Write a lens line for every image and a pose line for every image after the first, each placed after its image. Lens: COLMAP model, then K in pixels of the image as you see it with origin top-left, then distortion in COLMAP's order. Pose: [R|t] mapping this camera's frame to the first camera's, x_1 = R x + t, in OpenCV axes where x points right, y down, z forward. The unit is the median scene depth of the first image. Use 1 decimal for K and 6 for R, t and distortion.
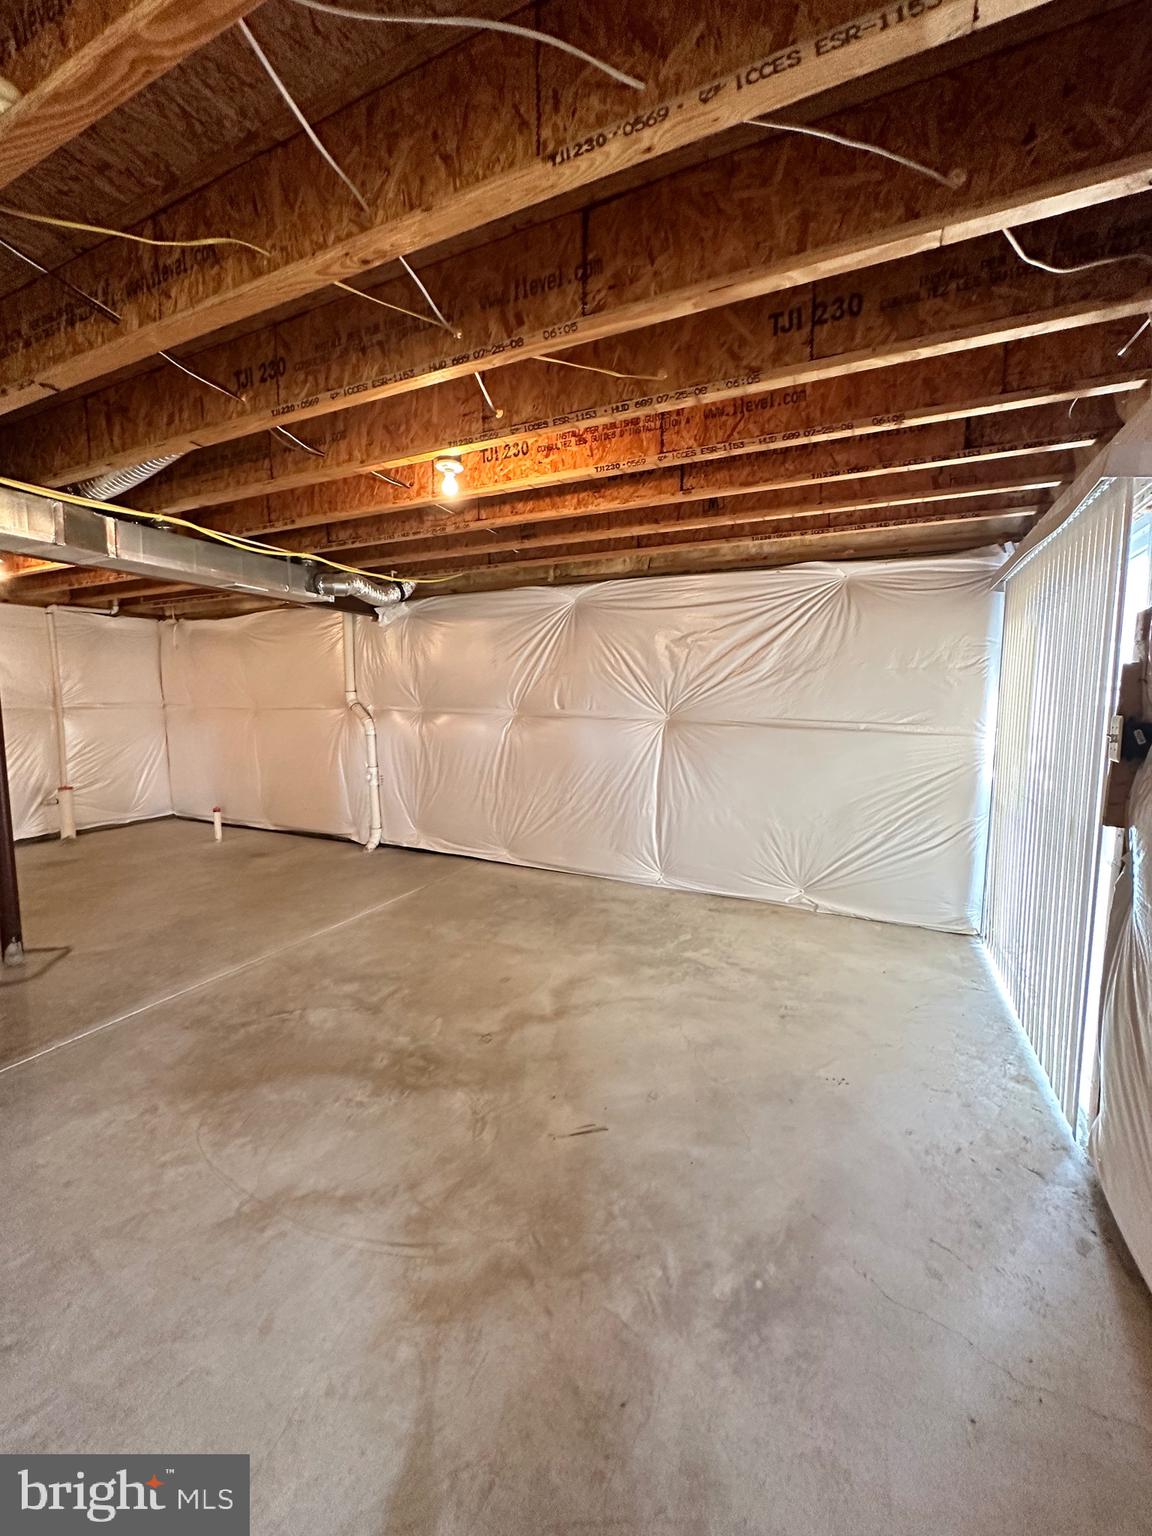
lens RADIAL K [[614.5, 0, 578.0], [0, 614.5, 765.8], [0, 0, 1]] dist [-0.004654, 0.000272]
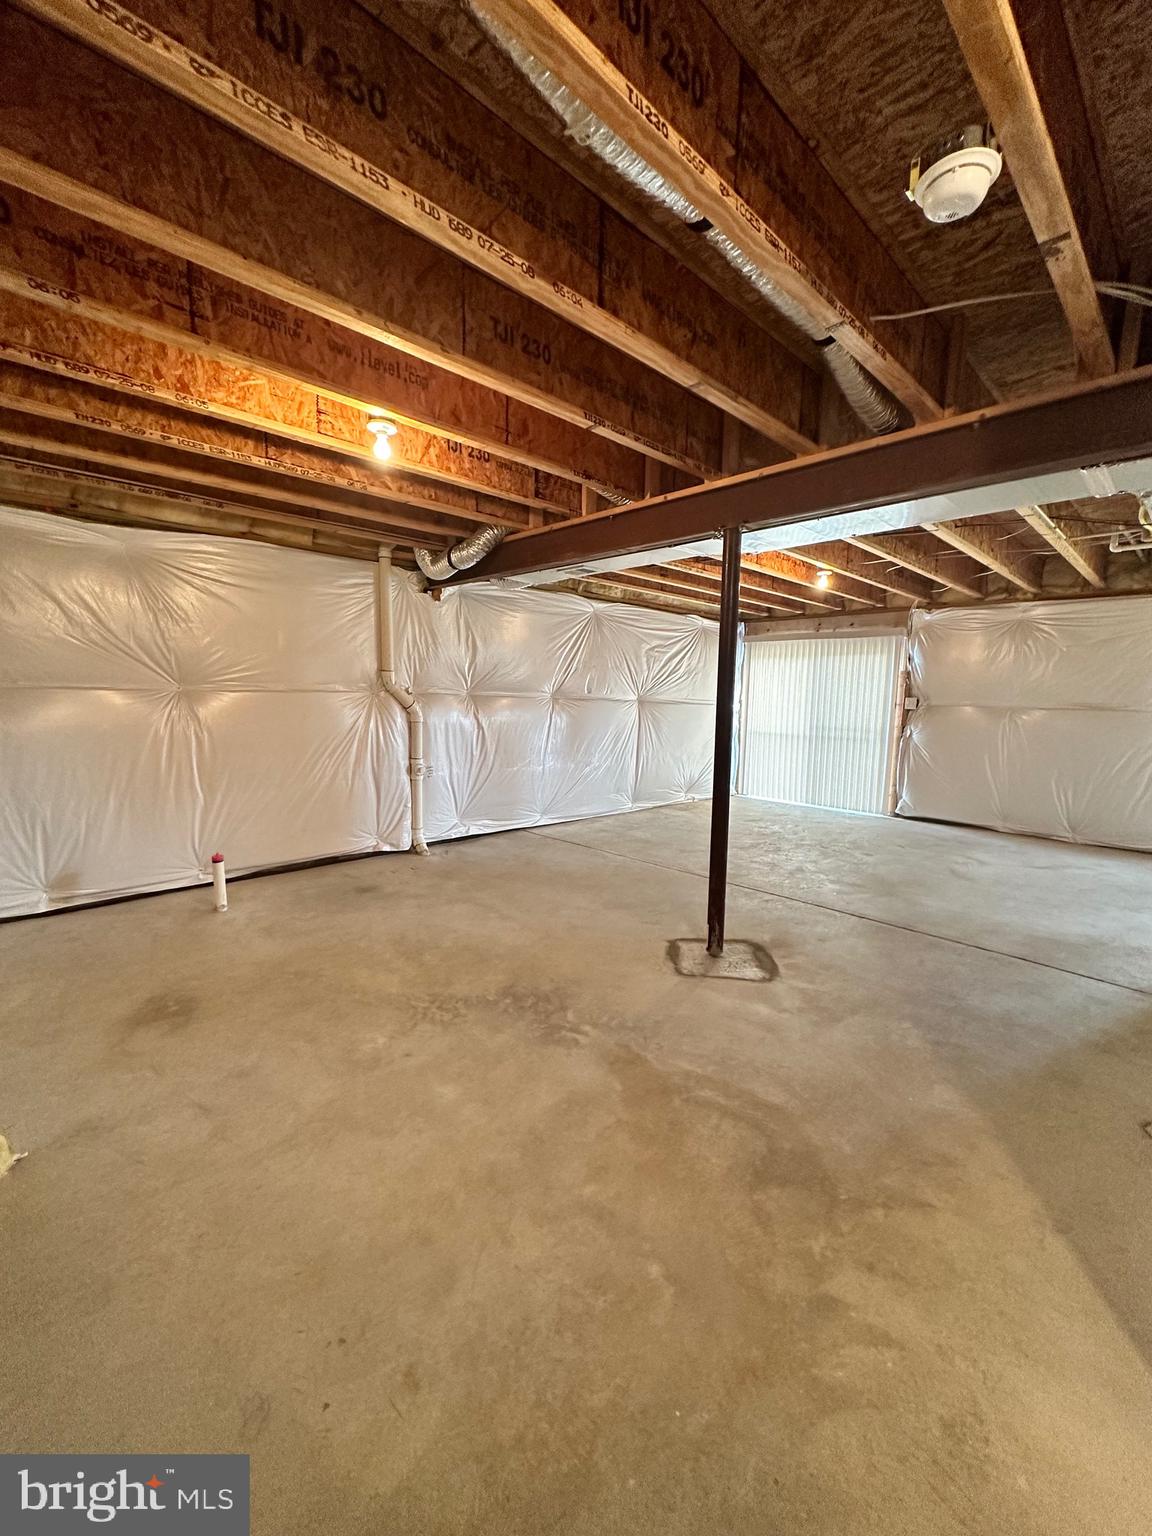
lens RADIAL K [[614.5, 0, 575.7], [0, 614.5, 762.9], [0, 0, 1]] dist [-0.004654, 0.000272]
pose [[0.371670, -0.108535, 0.921999, -1.299609], [0.075650, 0.993380, 0.086443, -0.063645], [-0.925278, 0.037621, 0.377420, 0.554484]]
